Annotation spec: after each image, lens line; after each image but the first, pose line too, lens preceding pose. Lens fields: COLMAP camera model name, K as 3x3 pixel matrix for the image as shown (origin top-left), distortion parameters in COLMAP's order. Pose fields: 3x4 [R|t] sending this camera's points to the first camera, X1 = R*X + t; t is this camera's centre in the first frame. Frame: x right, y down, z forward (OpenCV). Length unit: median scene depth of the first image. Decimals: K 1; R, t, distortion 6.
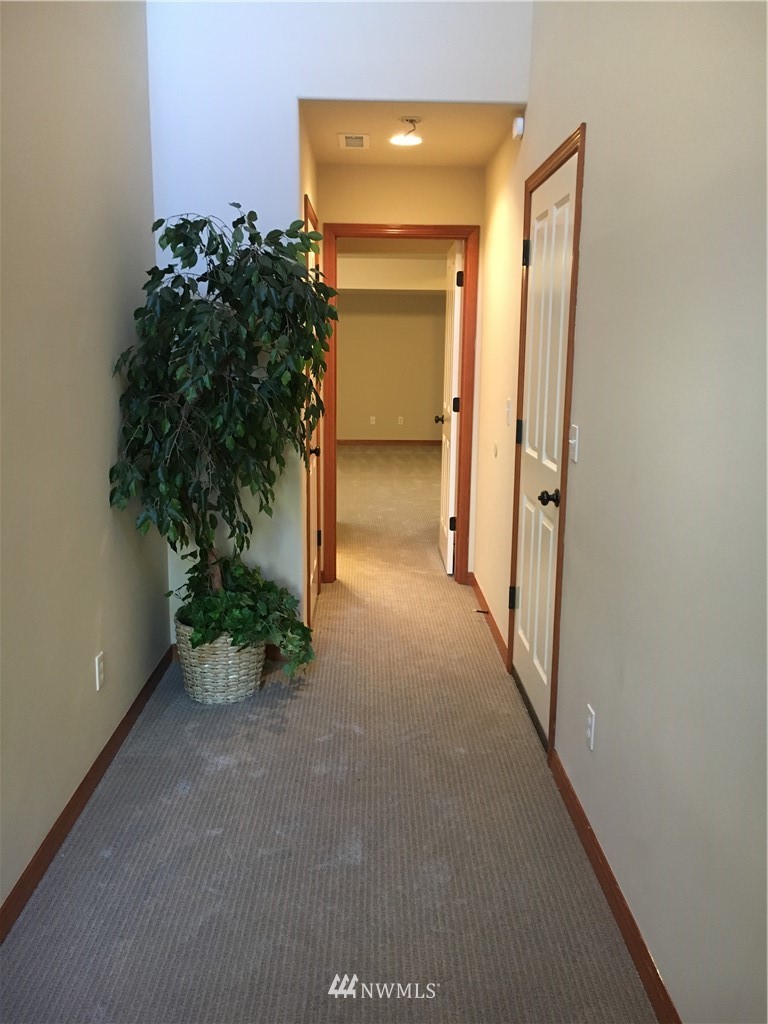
lens RADIAL K [[870.4, 0, 386.0], [0, 870.4, 510.3], [0, 0, 1]] dist [0.085089, -0.090006]
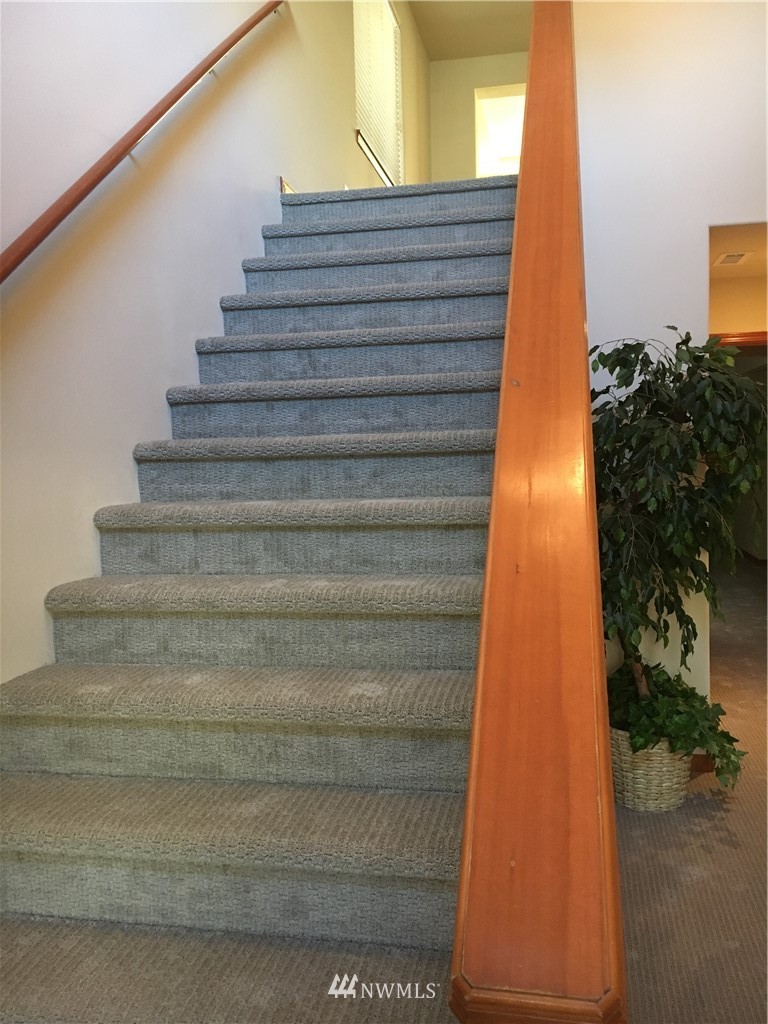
lens RADIAL K [[870.4, 0, 384.6], [0, 870.4, 515.3], [0, 0, 1]] dist [0.085089, -0.090006]
pose [[0.976291, -0.017295, -0.215771, -0.281638], [-0.007503, 0.993500, -0.113581, 0.002372], [0.216333, 0.112507, 0.969816, -0.082124]]
